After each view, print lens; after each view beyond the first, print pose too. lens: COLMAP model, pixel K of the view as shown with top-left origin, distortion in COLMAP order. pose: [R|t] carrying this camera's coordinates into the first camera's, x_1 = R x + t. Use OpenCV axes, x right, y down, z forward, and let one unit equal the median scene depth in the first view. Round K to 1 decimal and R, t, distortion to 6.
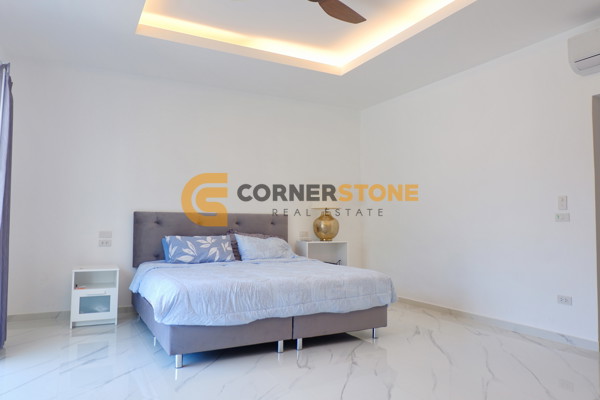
lens RADIAL K [[425.7, 0, 300.0], [0, 425.7, 200.0], [0, 0, 1]] dist [-0.028737, -0.000454]
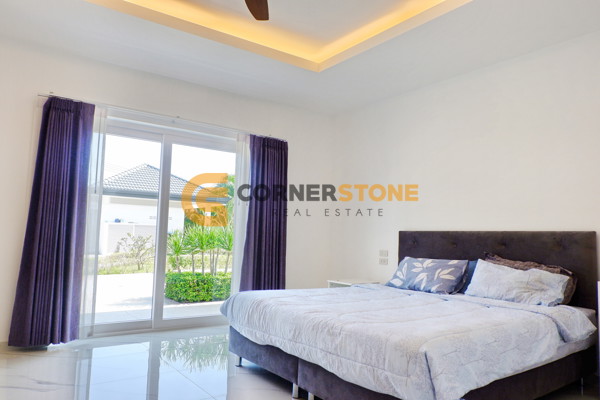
lens RADIAL K [[425.7, 0, 300.0], [0, 425.7, 200.0], [0, 0, 1]] dist [-0.028737, -0.000454]
pose [[0.124552, -0.091415, -0.987993, 0.595012], [0.022772, 0.995748, -0.089262, 0.040714], [0.991952, -0.011381, 0.126104, 0.680398]]
